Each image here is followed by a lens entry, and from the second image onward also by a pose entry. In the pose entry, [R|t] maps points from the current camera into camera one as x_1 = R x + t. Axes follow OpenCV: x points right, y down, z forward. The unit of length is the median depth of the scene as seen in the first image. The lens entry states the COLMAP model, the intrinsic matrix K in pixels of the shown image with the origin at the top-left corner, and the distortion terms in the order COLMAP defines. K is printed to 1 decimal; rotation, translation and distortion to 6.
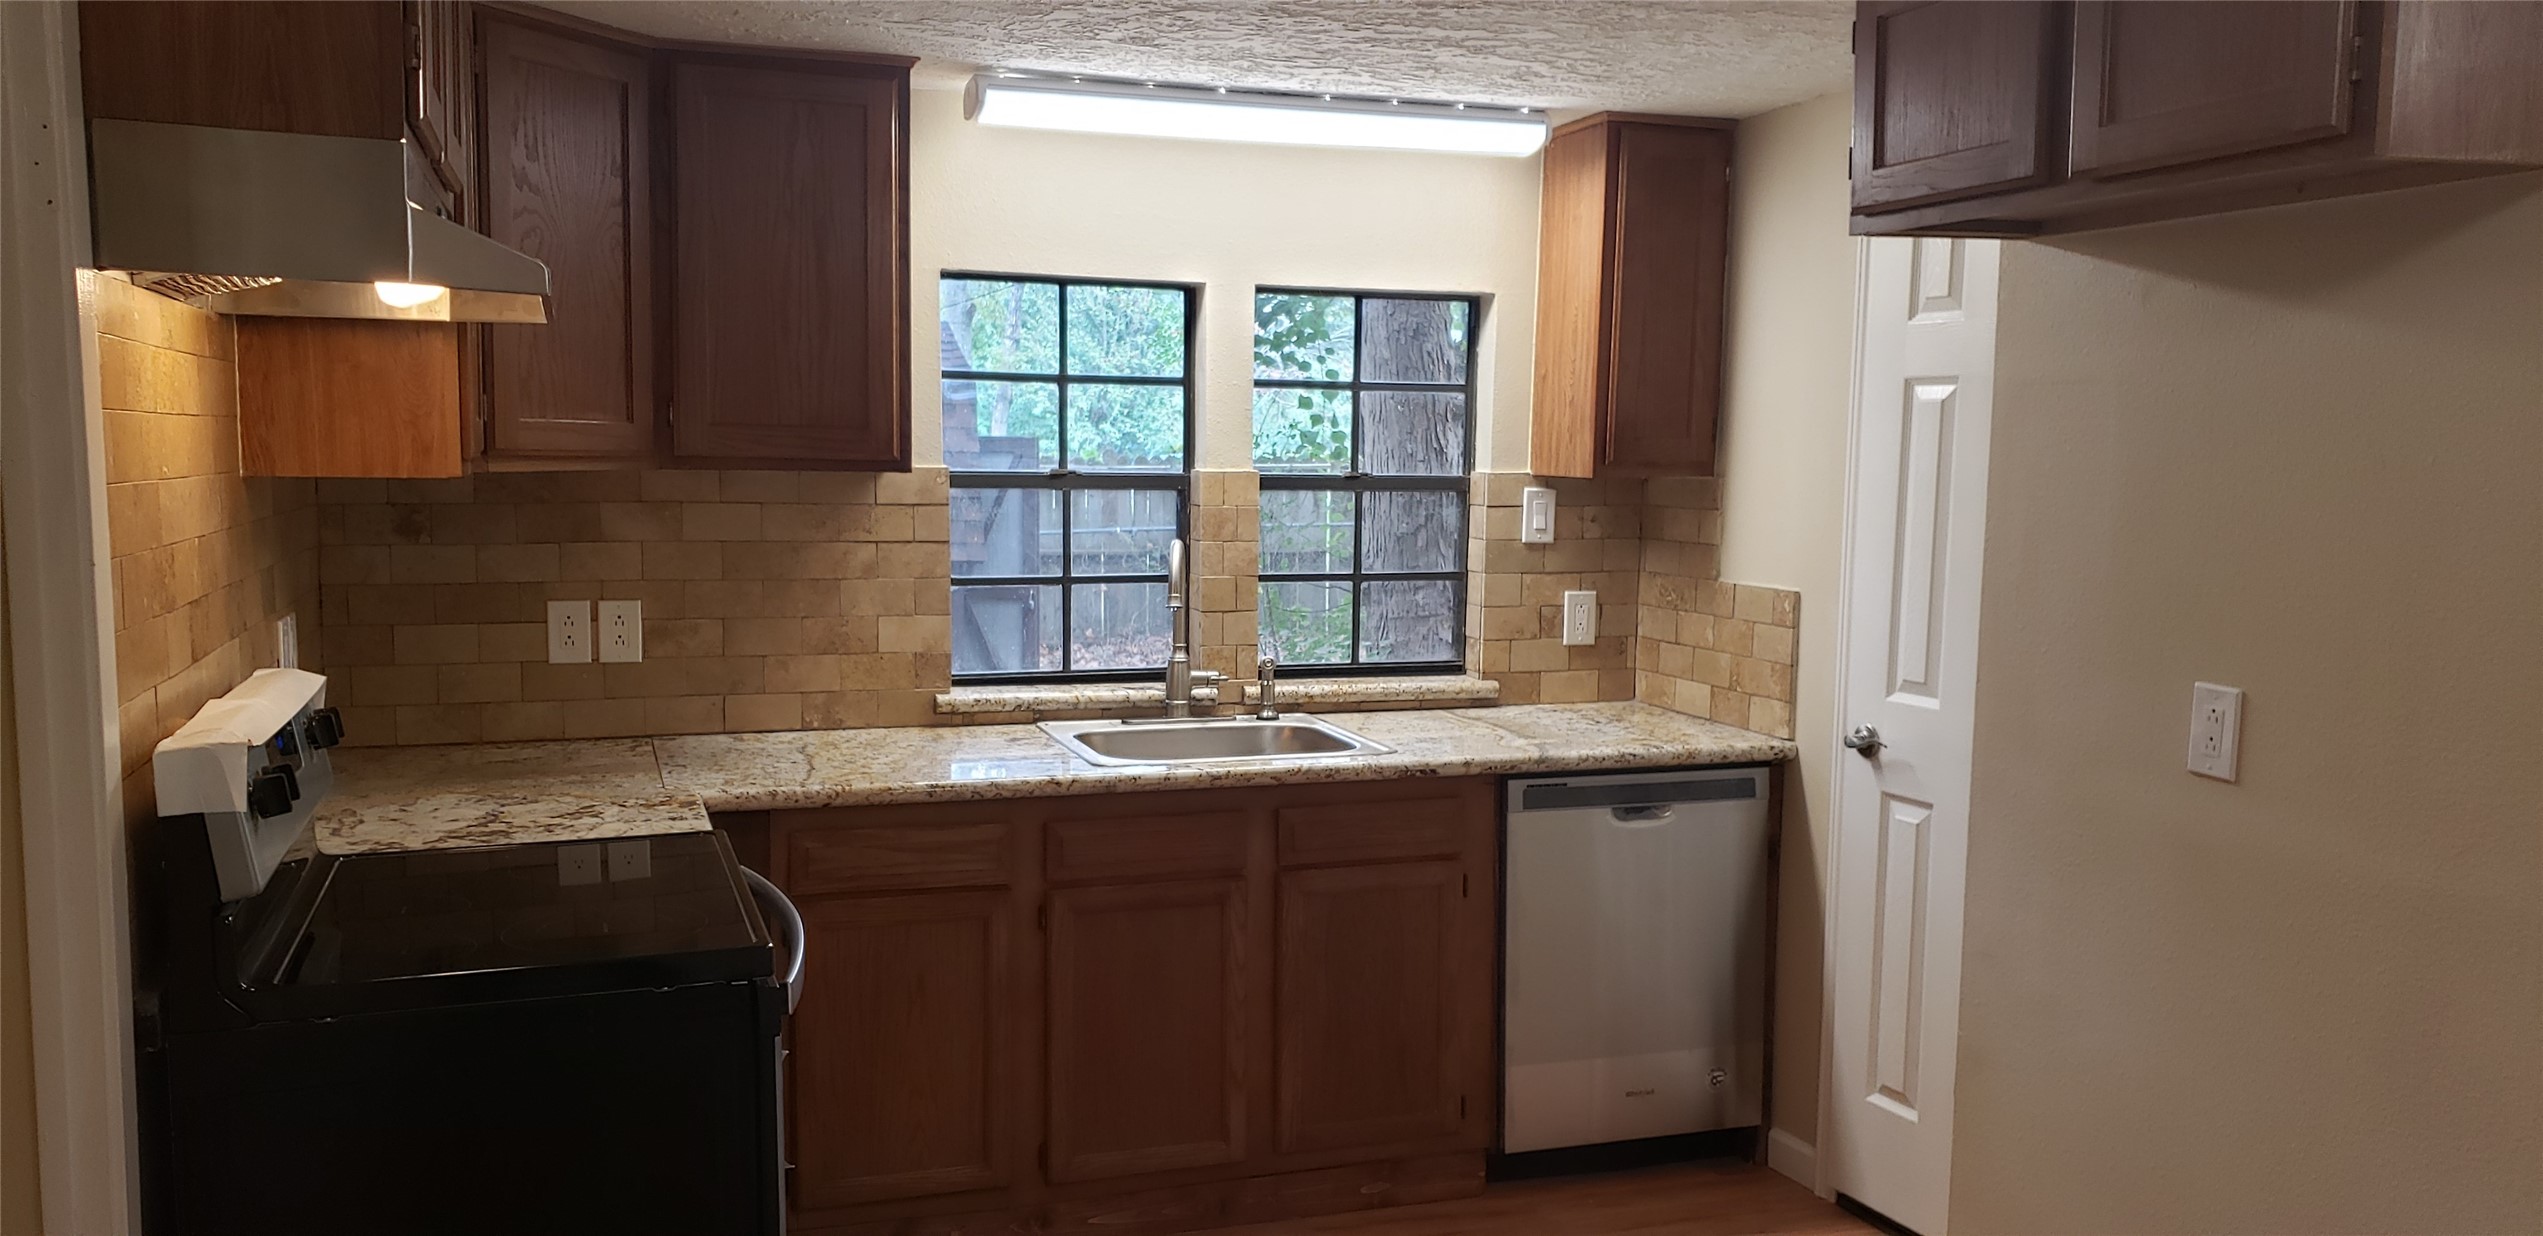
lens RADIAL K [[1970.3, 0, 1242.0], [0, 1970.3, 634.1], [0, 0, 1]] dist [0.252707, -0.842420]
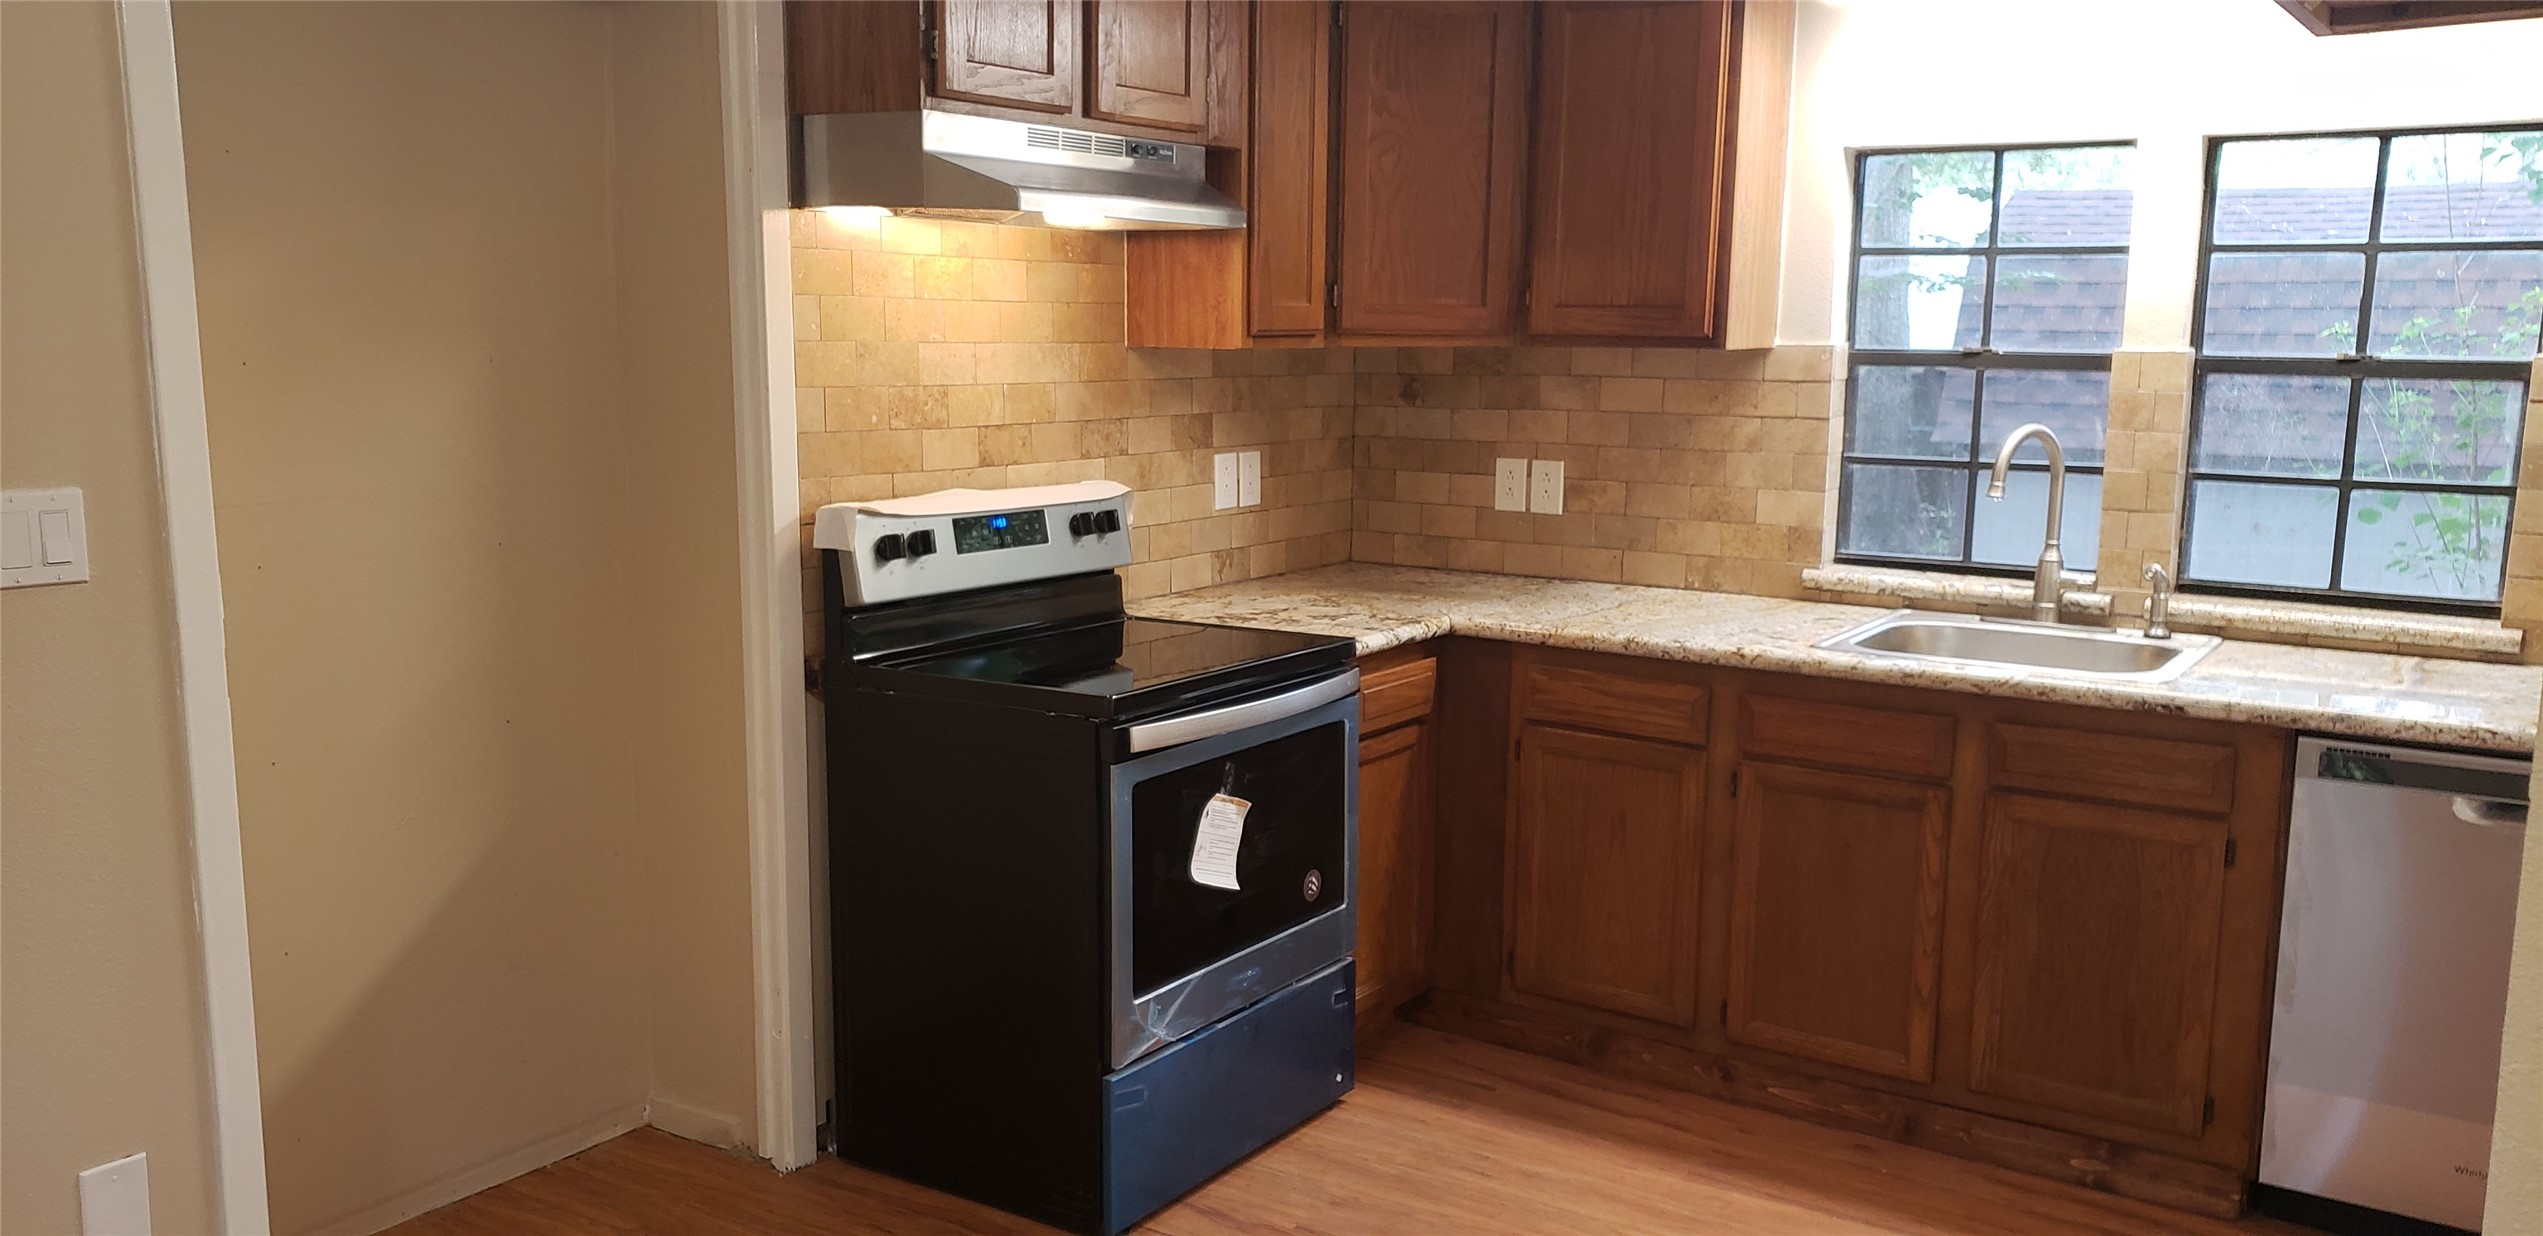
lens RADIAL K [[1954.2, 0, 1271.4], [0, 1954.2, 660.4], [0, 0, 1]] dist [-0.004902, -0.008081]
pose [[0.573151, 0.129312, -0.809183, 0.538329], [-0.076215, 0.991602, 0.104480, -0.007706], [0.815898, 0.001789, 0.578193, 0.207760]]
